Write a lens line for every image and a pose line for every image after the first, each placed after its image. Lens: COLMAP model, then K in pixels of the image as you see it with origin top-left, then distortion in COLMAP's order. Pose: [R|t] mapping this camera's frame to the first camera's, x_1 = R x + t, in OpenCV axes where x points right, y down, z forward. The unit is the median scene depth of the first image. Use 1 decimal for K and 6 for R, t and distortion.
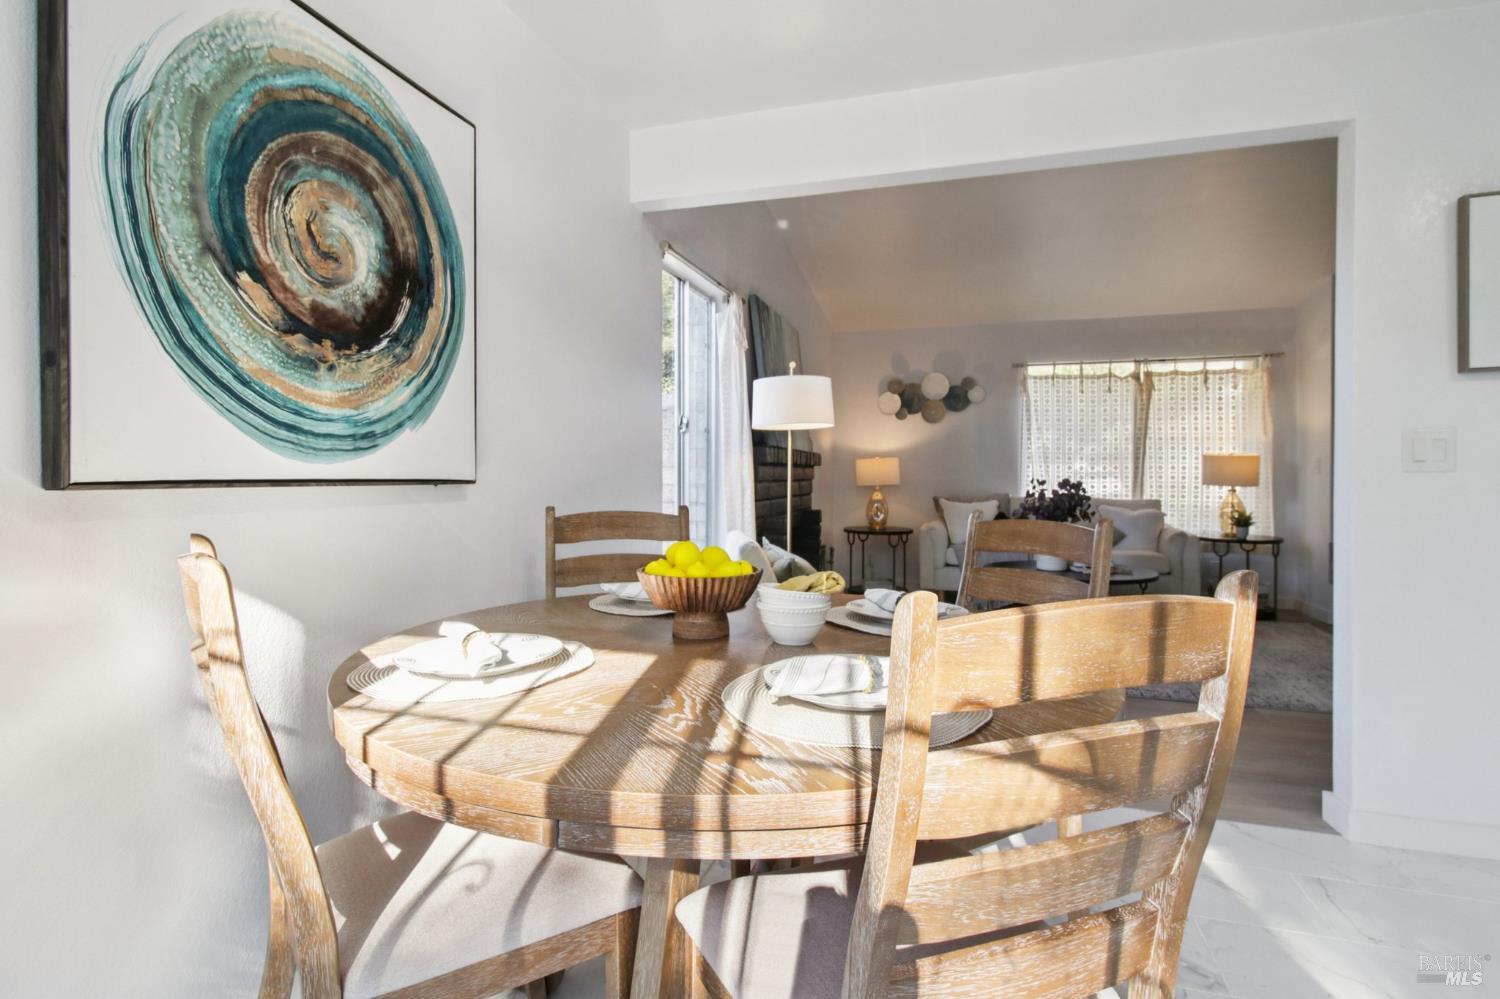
lens RADIAL K [[752.6, 0, 735.6], [0, 752.6, 485.9], [0, 0, 1]] dist [0.002924, -0.011232]
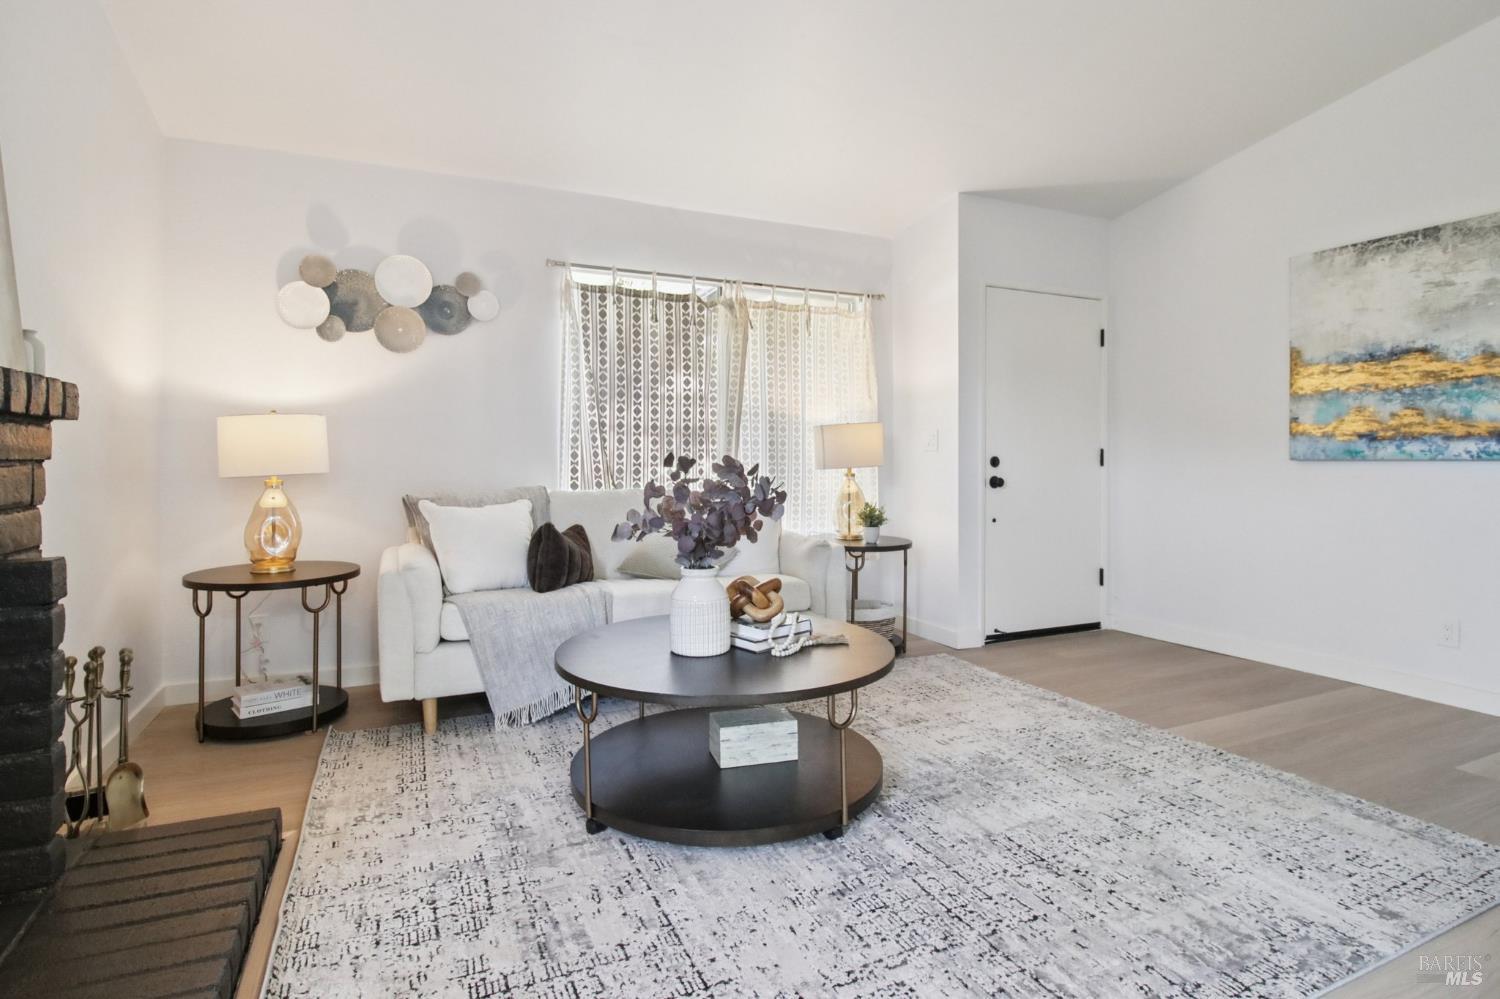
lens RADIAL K [[752.6, 0, 743.1], [0, 752.6, 458.8], [0, 0, 1]] dist [0.002924, -0.011232]
pose [[0.742954, -0.000881, 0.669342, 0.372213], [0.013488, 0.999816, -0.013655, -0.003200], [-0.669206, 0.019173, 0.742829, 1.850653]]
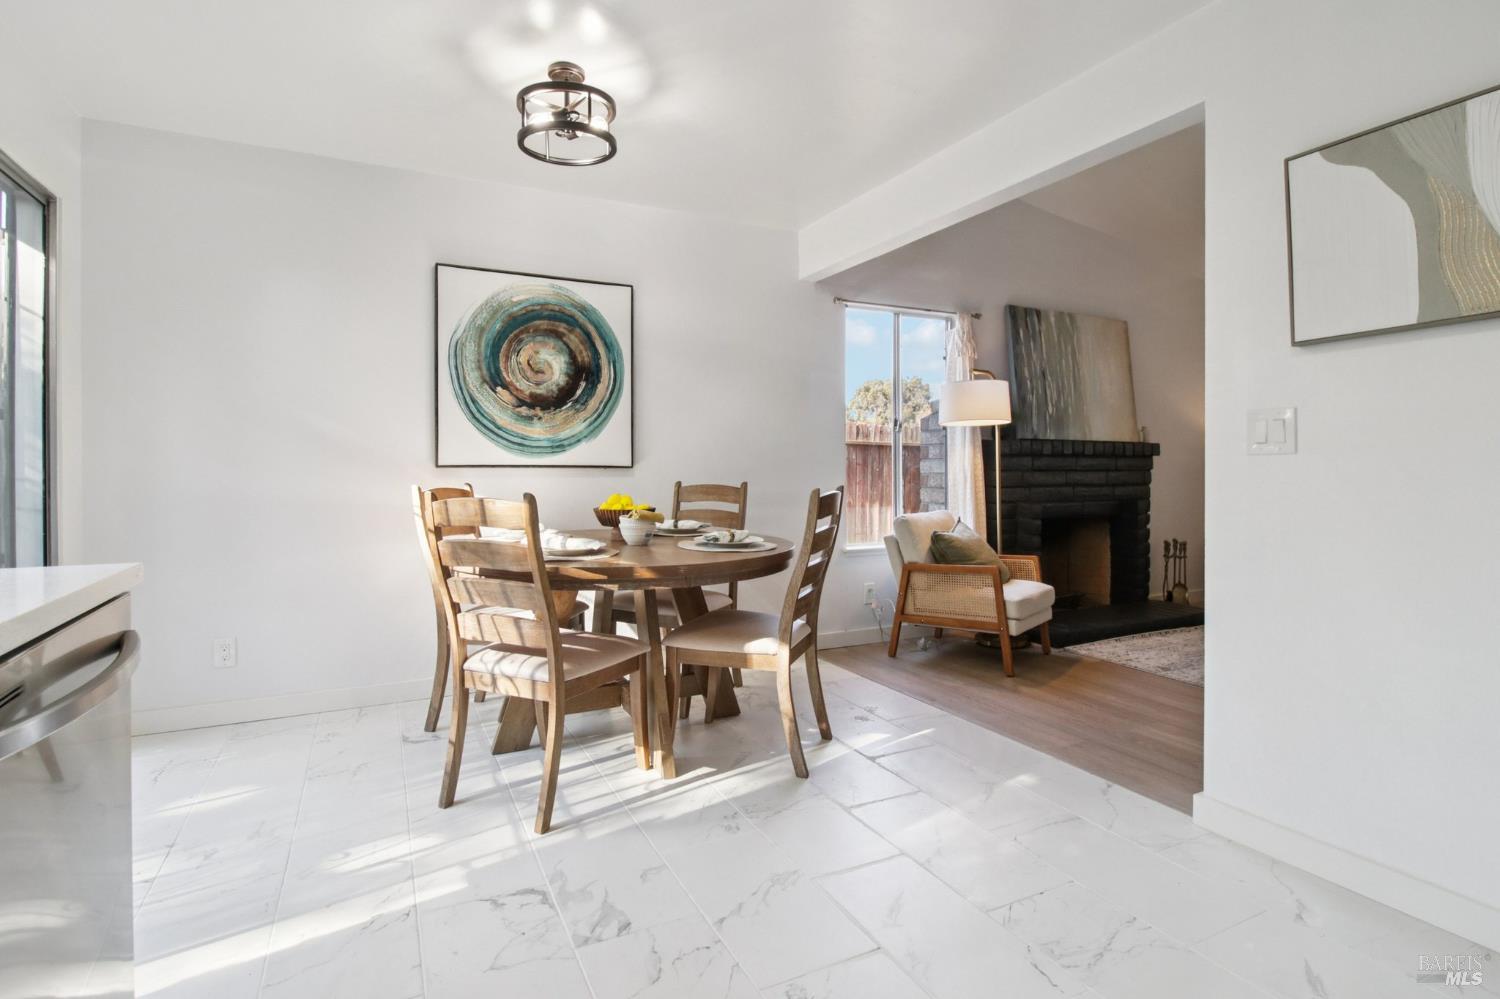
lens RADIAL K [[752.6, 0, 733.4], [0, 752.6, 477.3], [0, 0, 1]] dist [0.002924, -0.011232]
pose [[0.691789, 0.004746, -0.722084, 1.436853], [-0.009145, 0.999956, -0.002189, 0.026511], [0.722042, 0.008118, 0.691801, -0.187805]]
